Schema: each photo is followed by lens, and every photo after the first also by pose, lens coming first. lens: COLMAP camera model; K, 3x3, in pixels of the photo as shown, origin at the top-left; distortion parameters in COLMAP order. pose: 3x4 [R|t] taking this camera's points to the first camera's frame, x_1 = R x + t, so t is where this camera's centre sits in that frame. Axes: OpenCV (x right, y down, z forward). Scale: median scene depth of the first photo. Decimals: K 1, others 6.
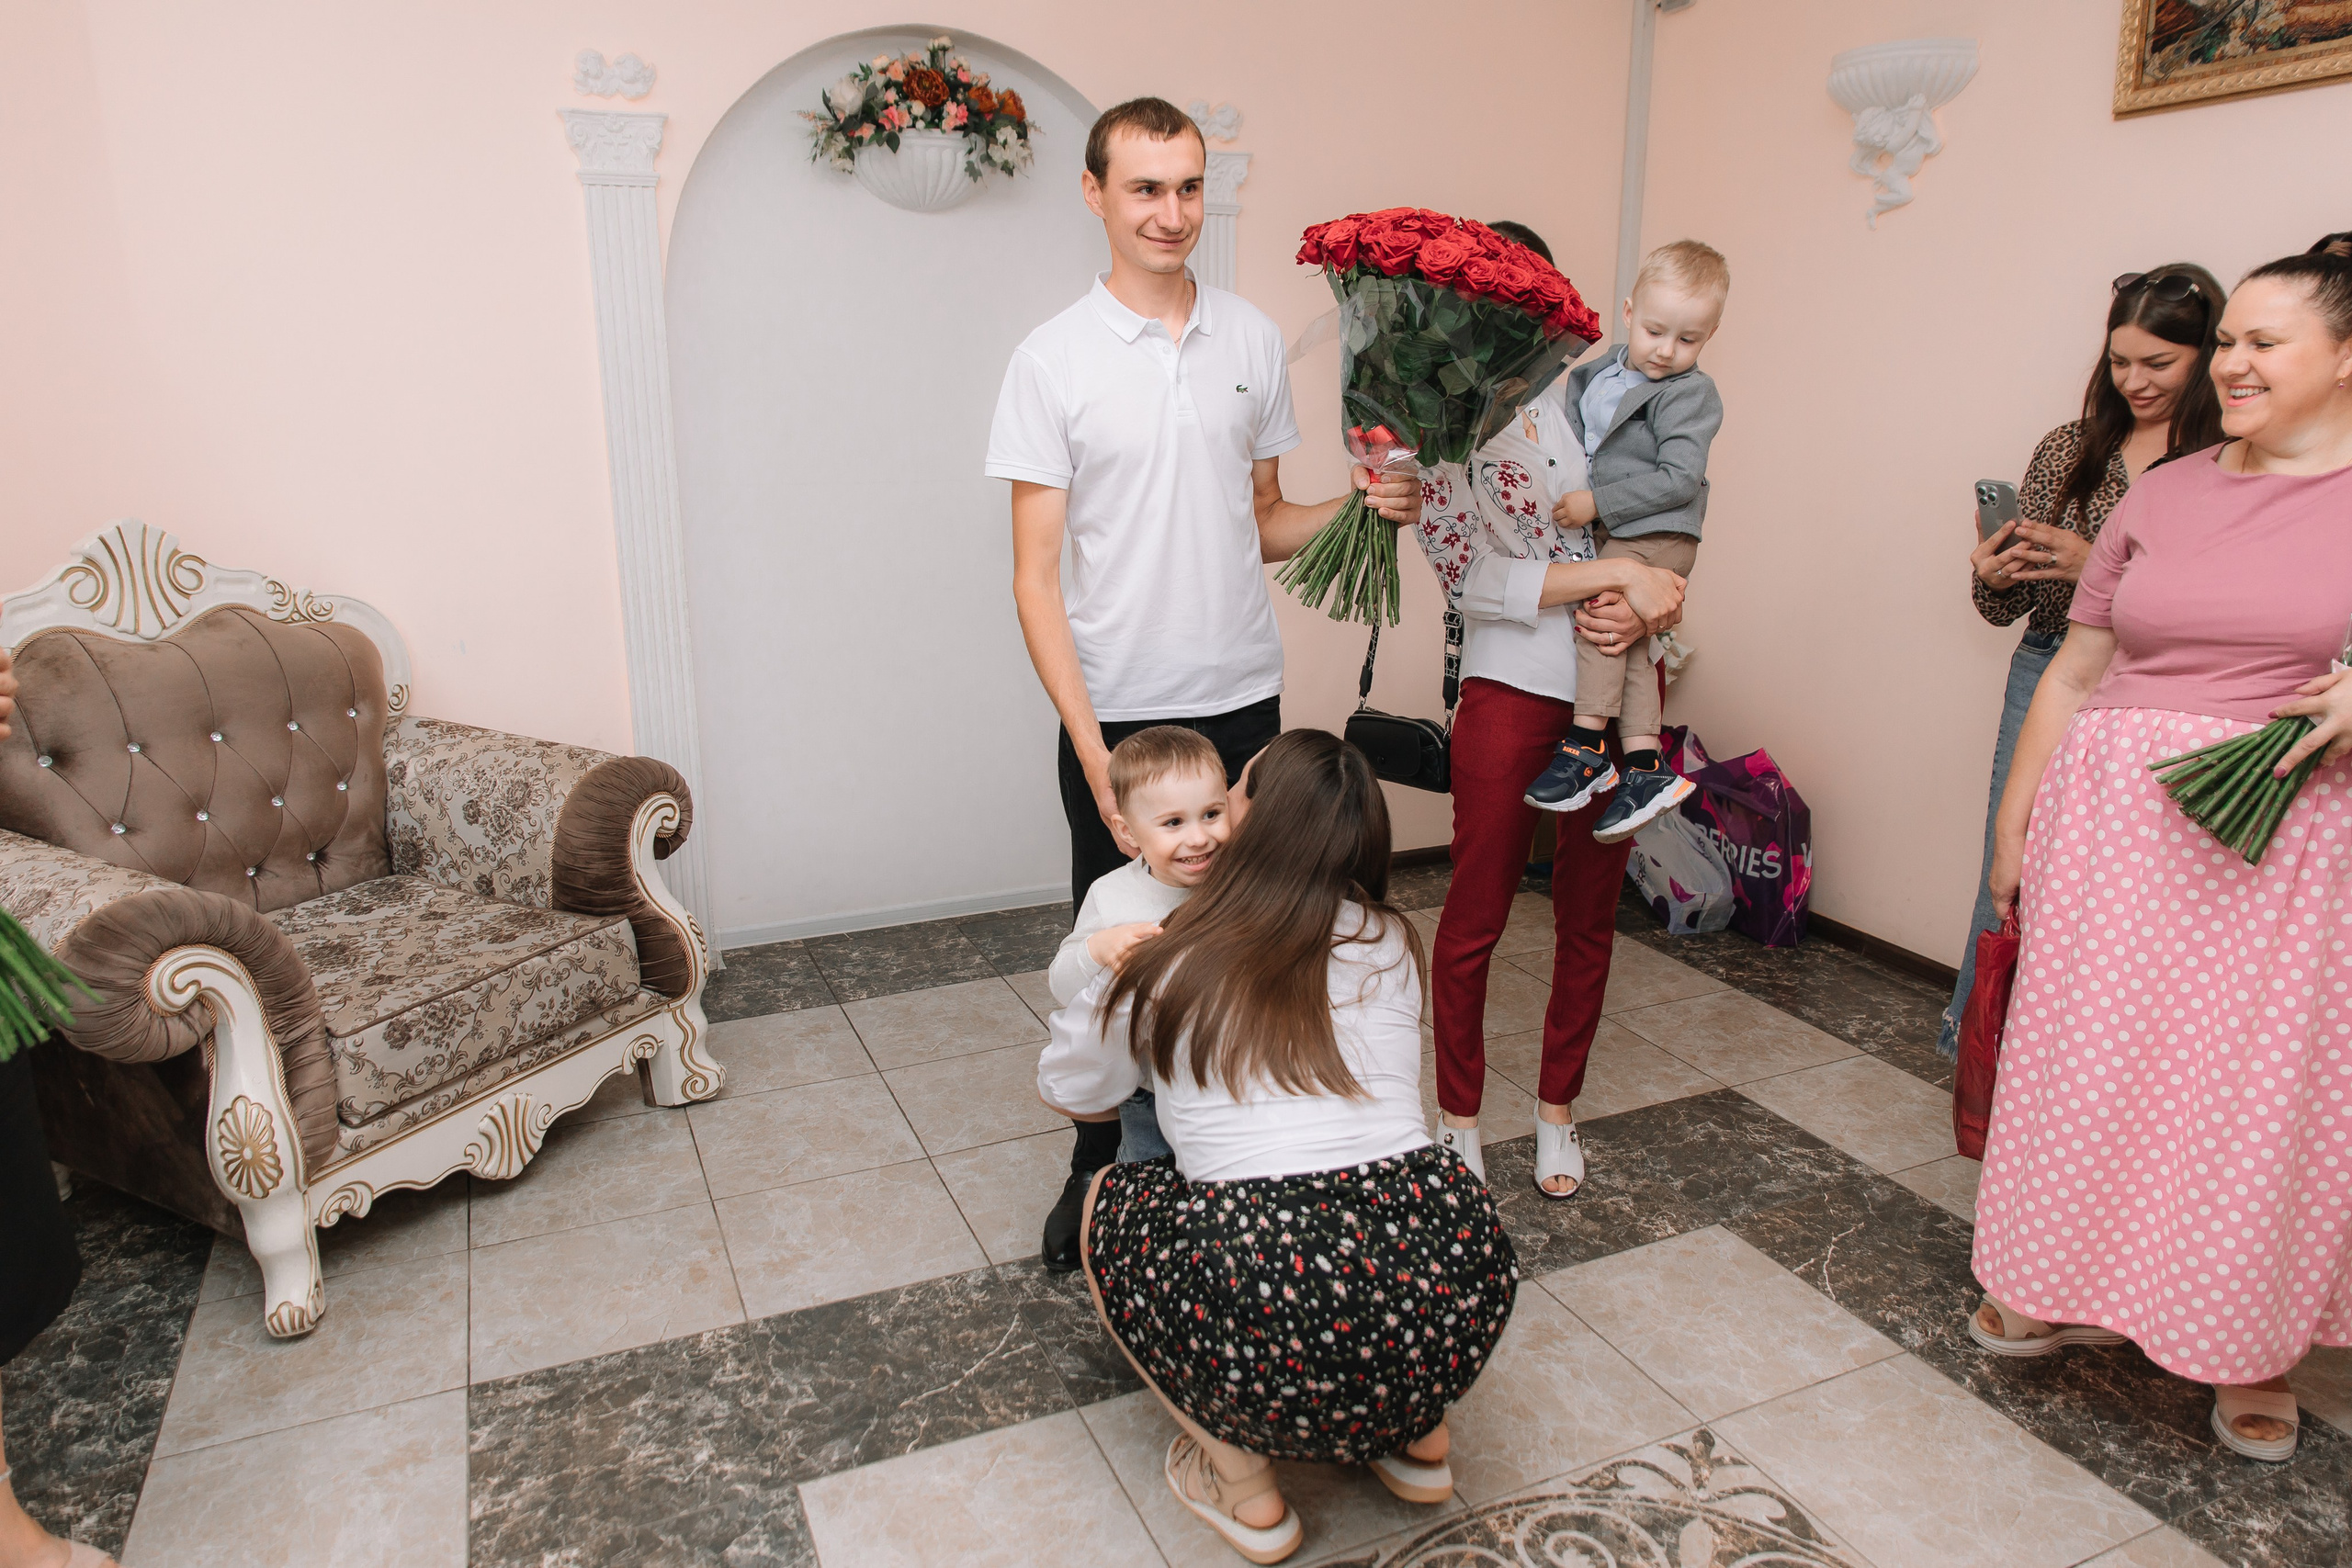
lens RADIAL K [[1521.9, 0, 1170.9], [0, 1521.9, 774.3], [0, 0, 1]] dist [-0.006627, -0.019492]
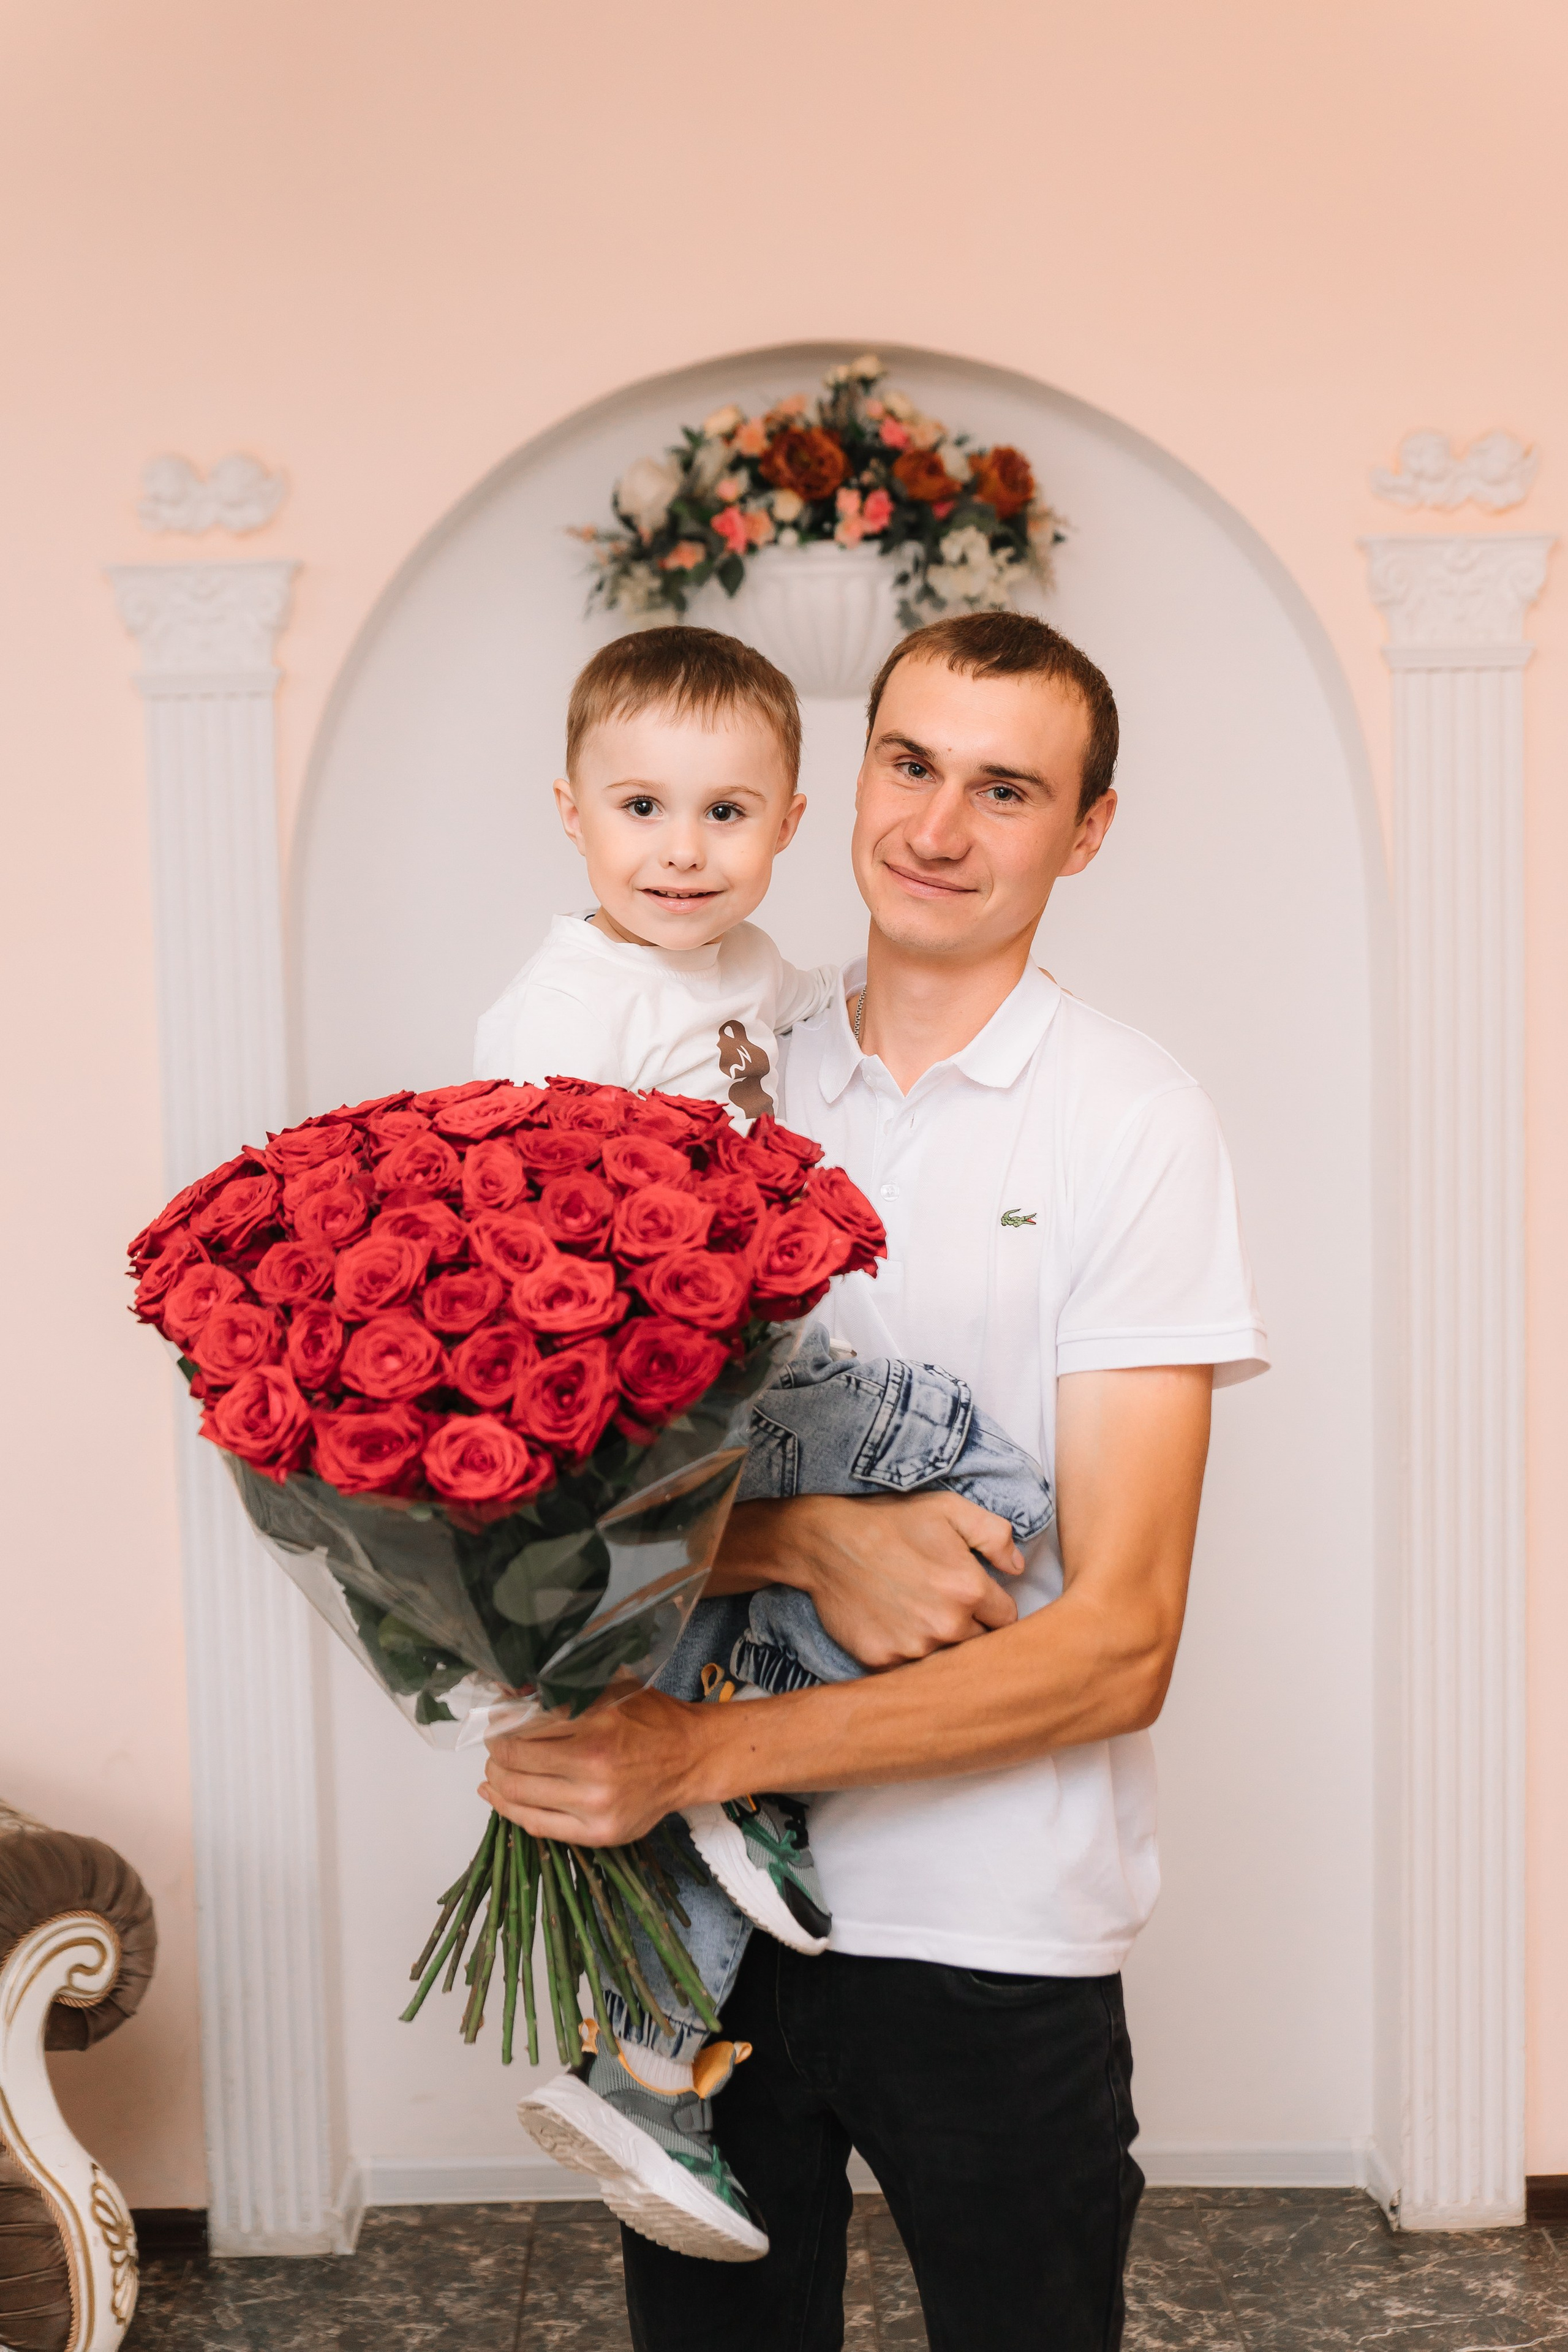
lens RADIAL K [[3099.8, 0, 762.6], [0, 3099.8, 1151.4], [0, 0, 1]] dist [0.014247, 0.000000]
pose [[0.913364, 0.014655, -0.406879, 0.279536], [-0.077824, 0.987210, -0.139142, -0.112883], [0.399636, 0.158753, 0.902823, 0.155205]]
